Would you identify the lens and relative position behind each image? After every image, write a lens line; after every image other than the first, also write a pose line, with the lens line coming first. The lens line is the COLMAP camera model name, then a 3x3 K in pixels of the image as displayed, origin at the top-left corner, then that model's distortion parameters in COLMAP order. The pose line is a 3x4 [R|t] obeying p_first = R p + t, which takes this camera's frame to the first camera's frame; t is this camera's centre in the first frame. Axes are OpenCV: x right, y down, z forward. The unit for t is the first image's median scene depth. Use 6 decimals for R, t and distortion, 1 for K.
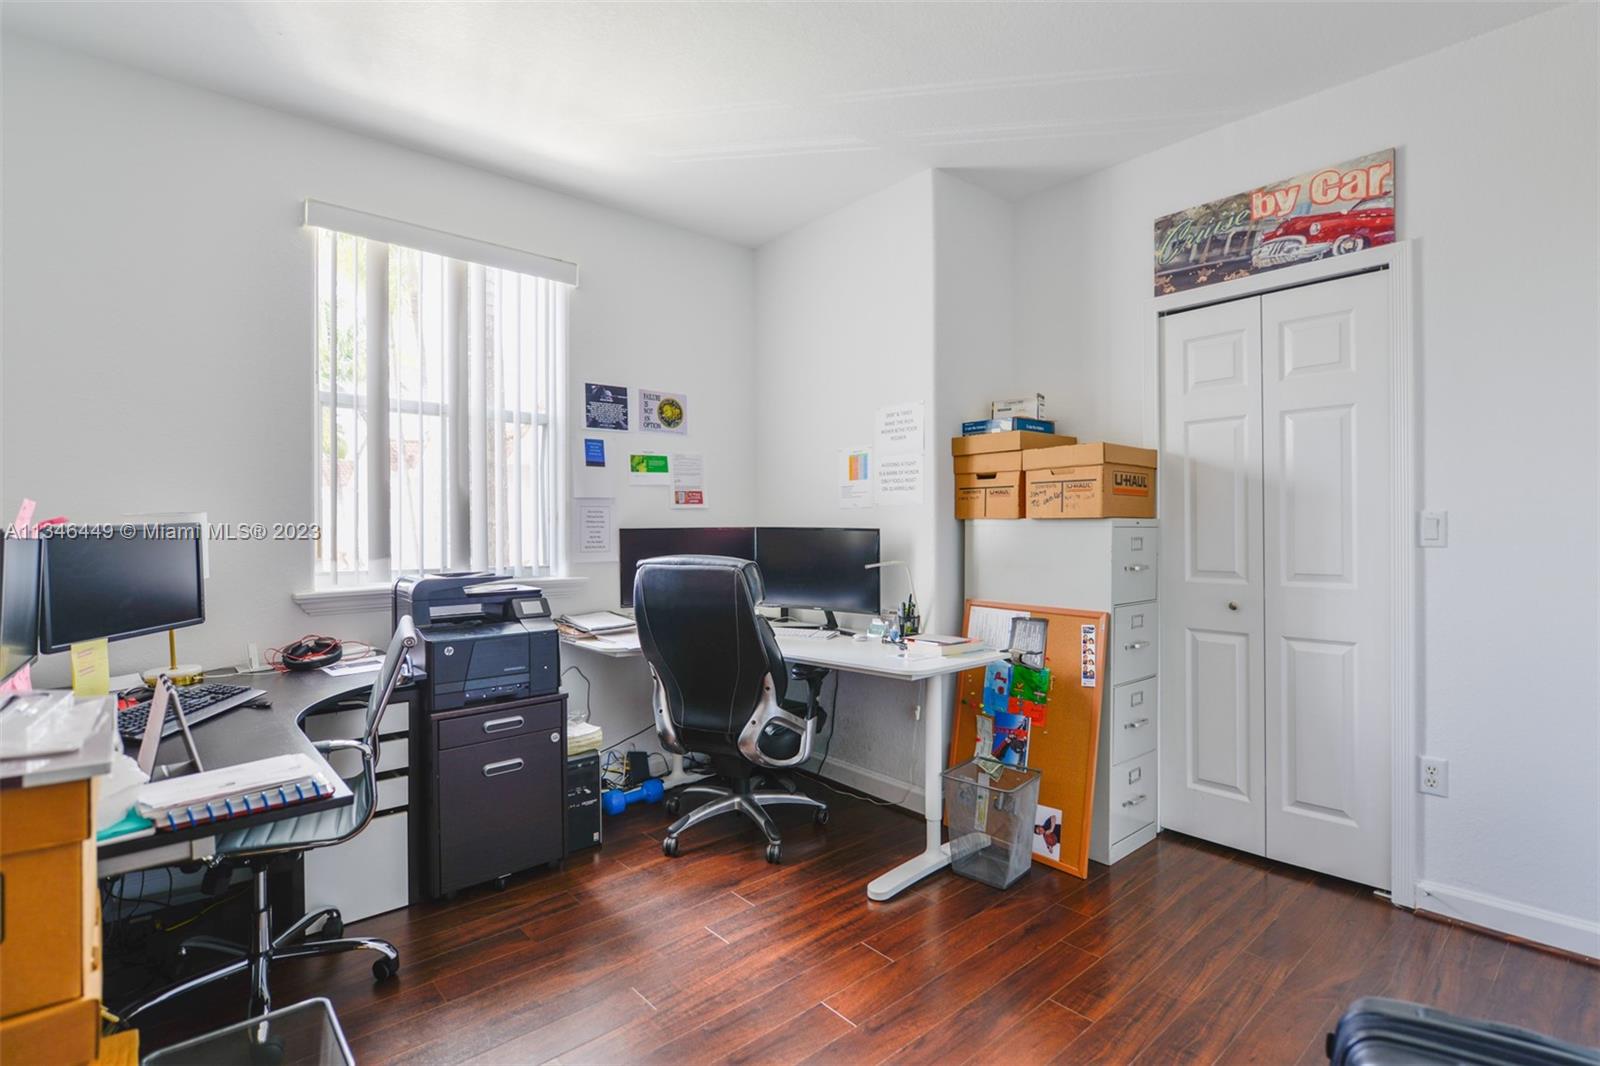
lens RADIAL K [[761.6, 0, 800.0], [0, 761.6, 533.0], [0, 0, 1]] dist [-0.000932, -0.000141]
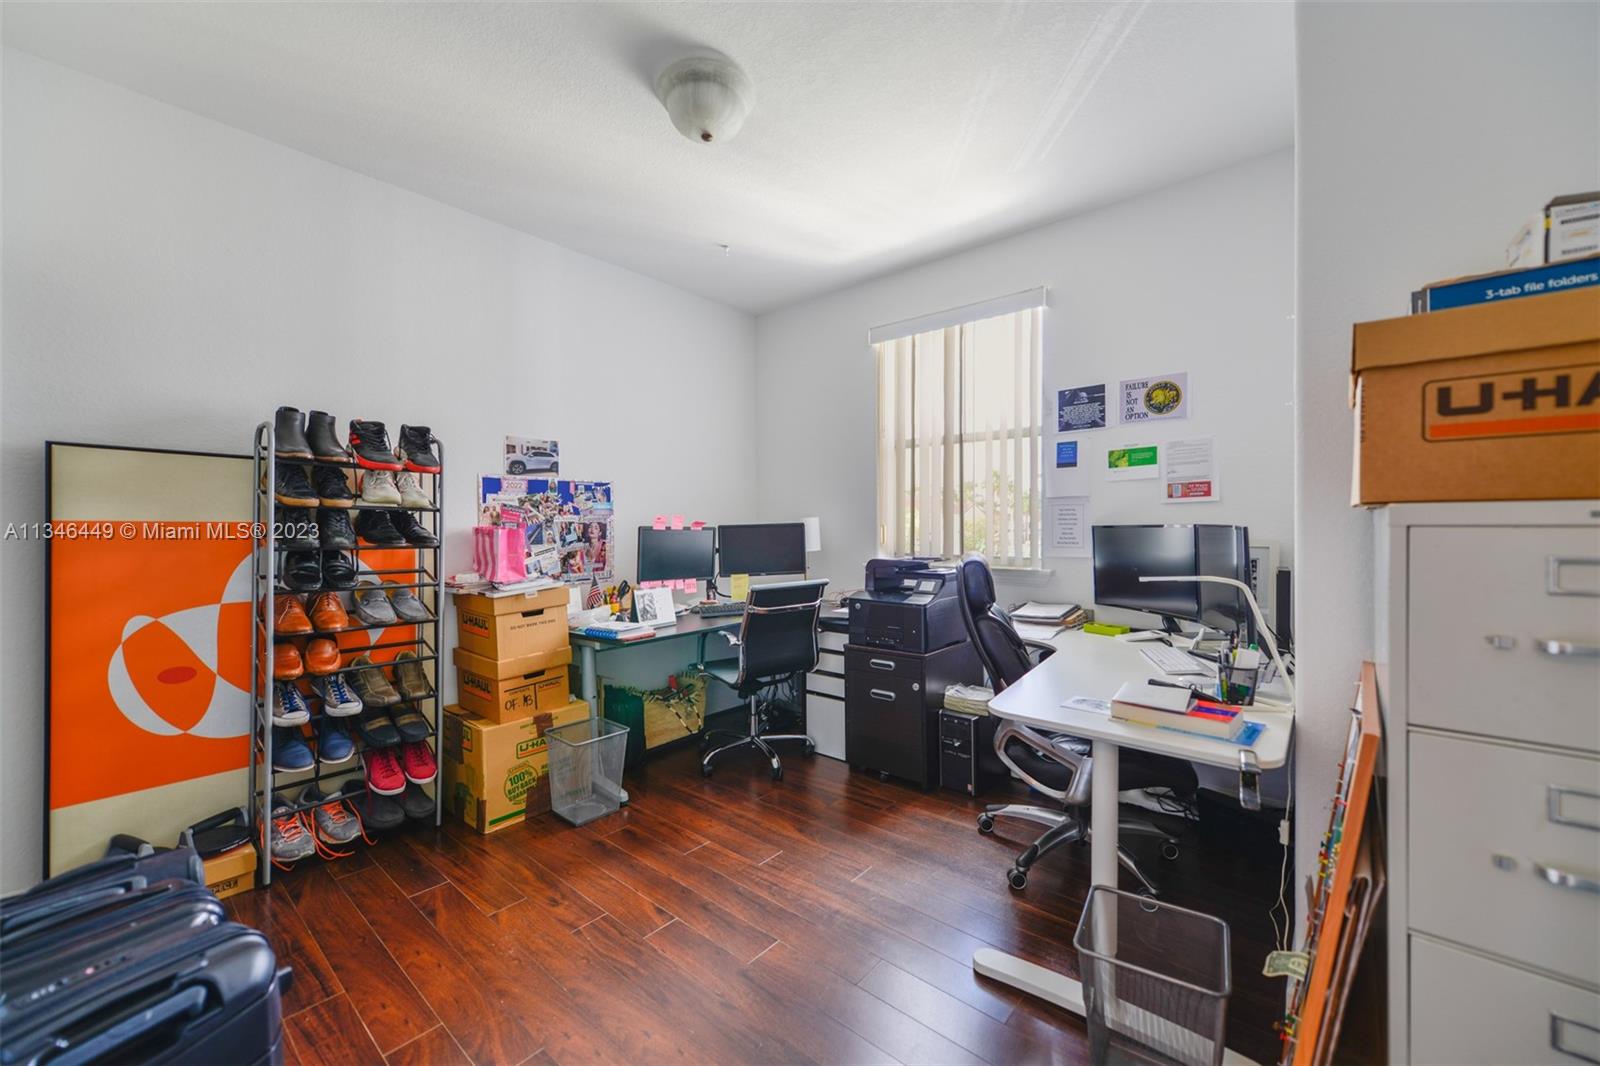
lens RADIAL K [[625.5, 0, 800.0], [0, 625.5, 533.0], [0, 0, 1]] dist [0.015753, -0.003296]
pose [[0.149770, 0.013262, -0.988632, 0.528828], [-0.004780, 0.999908, 0.012690, -0.004757], [0.988709, 0.002825, 0.149820, 0.486391]]
